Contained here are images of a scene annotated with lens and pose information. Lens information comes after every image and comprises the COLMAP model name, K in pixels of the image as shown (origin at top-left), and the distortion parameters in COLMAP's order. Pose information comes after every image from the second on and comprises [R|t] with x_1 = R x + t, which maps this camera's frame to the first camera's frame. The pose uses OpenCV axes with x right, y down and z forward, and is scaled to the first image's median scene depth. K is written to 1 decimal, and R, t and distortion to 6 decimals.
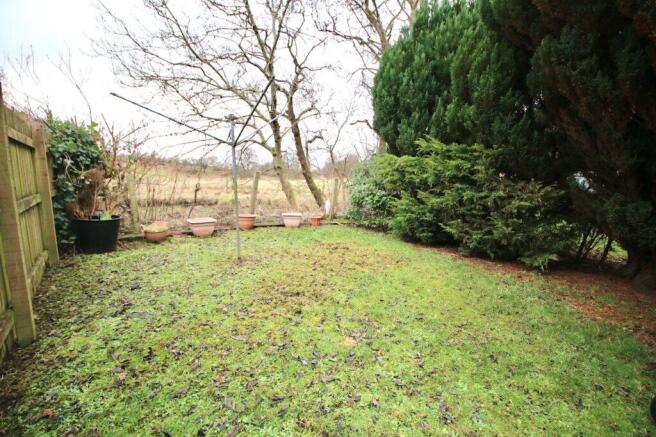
lens RADIAL K [[301.4, 0, 324.1], [0, 301.4, 216.4], [0, 0, 1]] dist [0.001744, -0.014291]
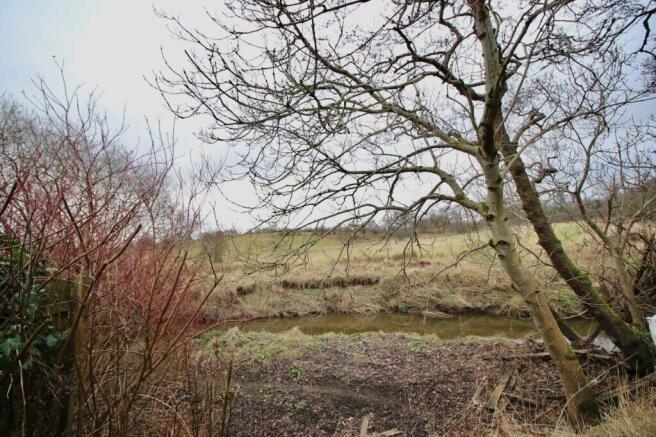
lens RADIAL K [[301.4, 0, 324.1], [0, 301.4, 216.4], [0, 0, 1]] dist [0.001744, -0.014291]
pose [[0.868467, -0.133644, -0.477393, -0.159106], [0.037686, 0.977989, -0.205226, -0.115215], [0.494313, 0.160241, 0.854387, 0.454485]]
